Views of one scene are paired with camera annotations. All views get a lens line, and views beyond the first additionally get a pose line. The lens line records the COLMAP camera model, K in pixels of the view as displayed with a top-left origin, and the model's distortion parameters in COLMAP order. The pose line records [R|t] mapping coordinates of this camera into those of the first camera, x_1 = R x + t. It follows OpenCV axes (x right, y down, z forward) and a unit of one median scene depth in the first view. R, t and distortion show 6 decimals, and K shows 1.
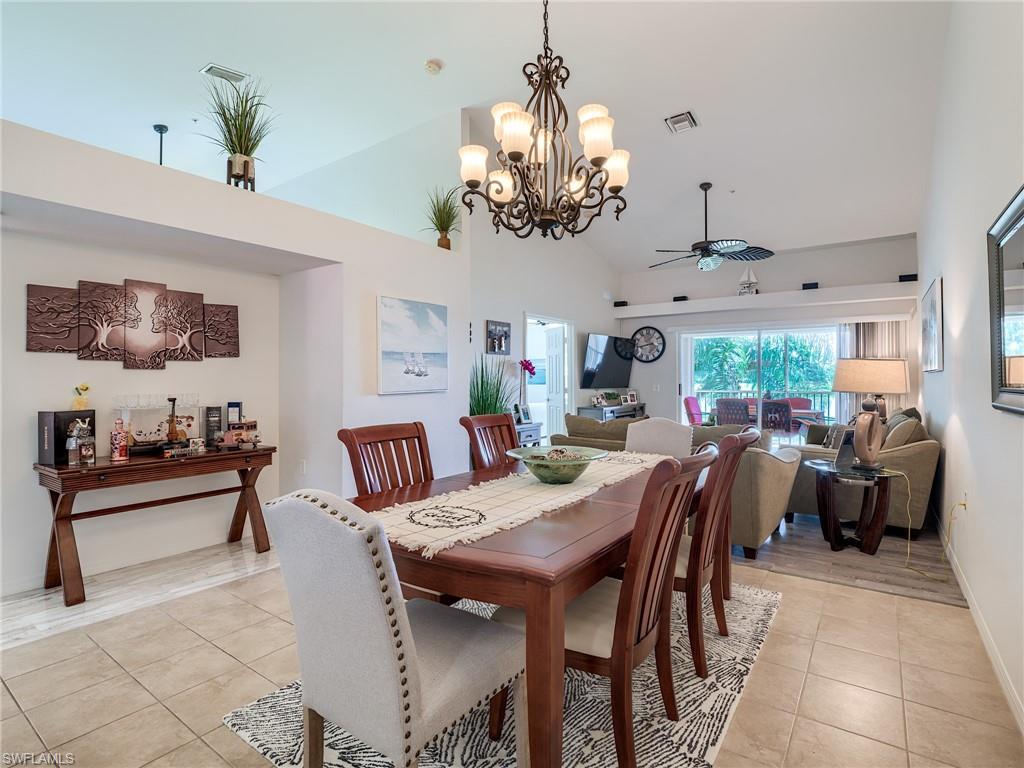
lens RADIAL K [[512.2, 0, 513.5], [0, 512.2, 380.8], [0, 0, 1]] dist [-0.002951, -0.001322]
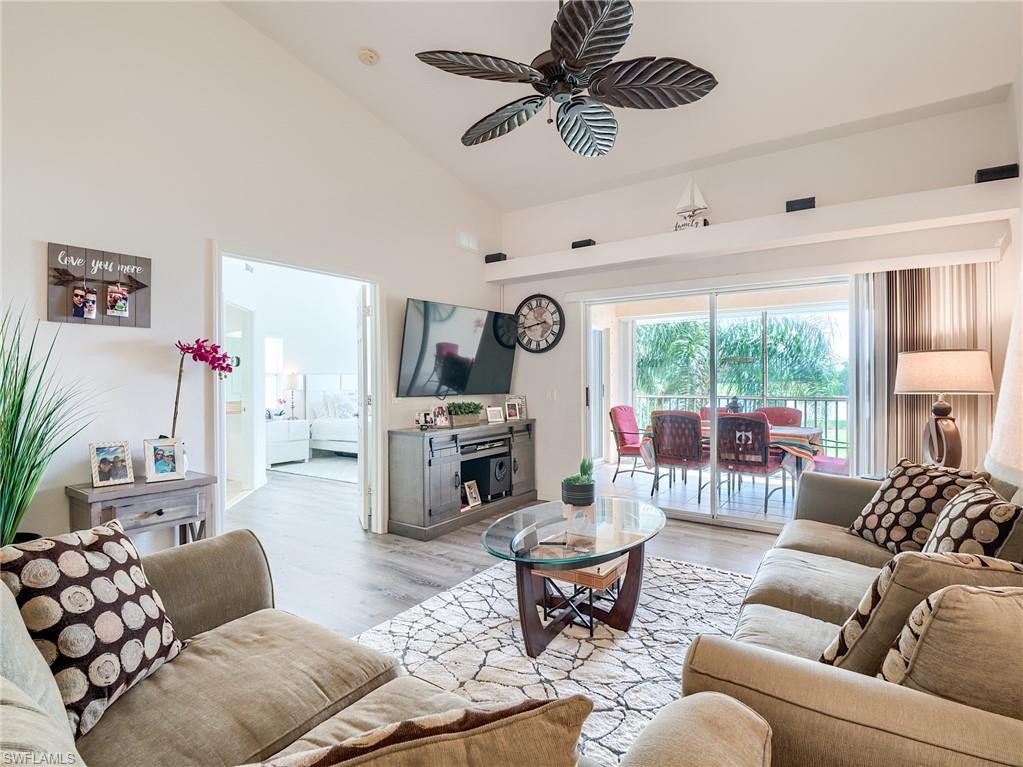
lens RADIAL K [[511.7, 0, 513.0], [0, 511.7, 380.3], [0, 0, 1]] dist [-0.002951, -0.001322]
pose [[0.999895, -0.002132, 0.014303, 0.248797], [0.002158, 0.999996, -0.001843, -0.001666], [-0.014299, 0.001873, 0.999896, 0.430795]]
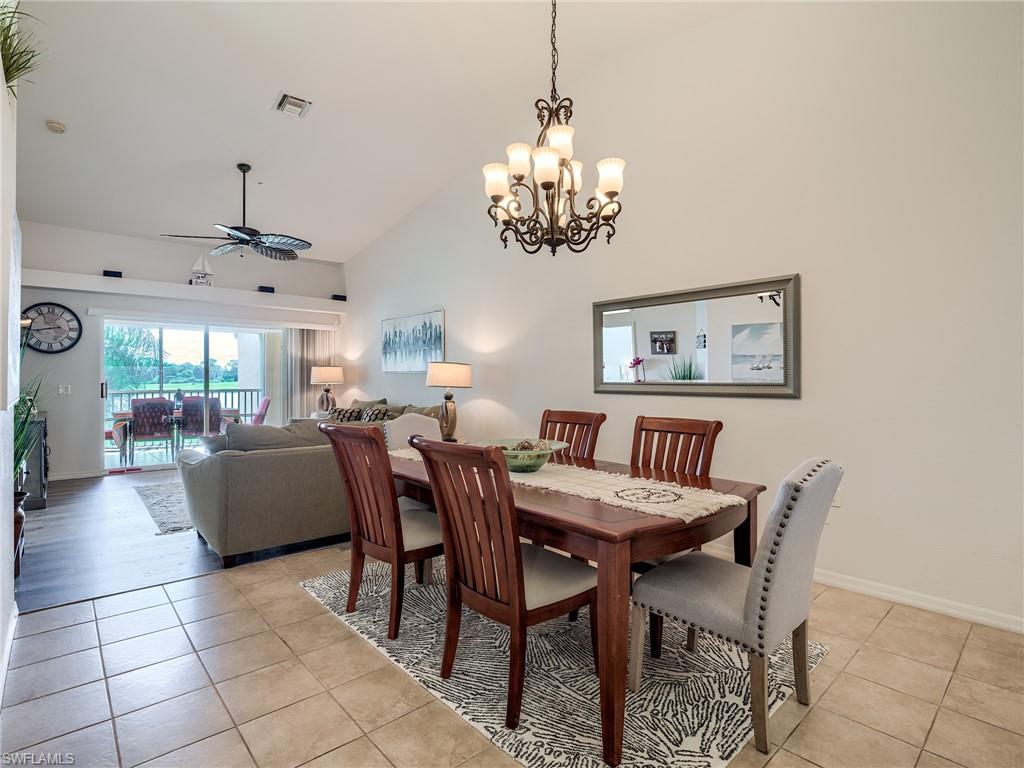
lens RADIAL K [[515.7, 0, 512.0], [0, 515.7, 384.0], [0, 0, 1]] dist [-0.019581, -0.000370]
pose [[0.210774, -0.010572, 0.977478, -0.323041], [0.000804, 0.999943, 0.010641, -0.000360], [-0.977535, -0.001457, 0.210770, 0.255769]]
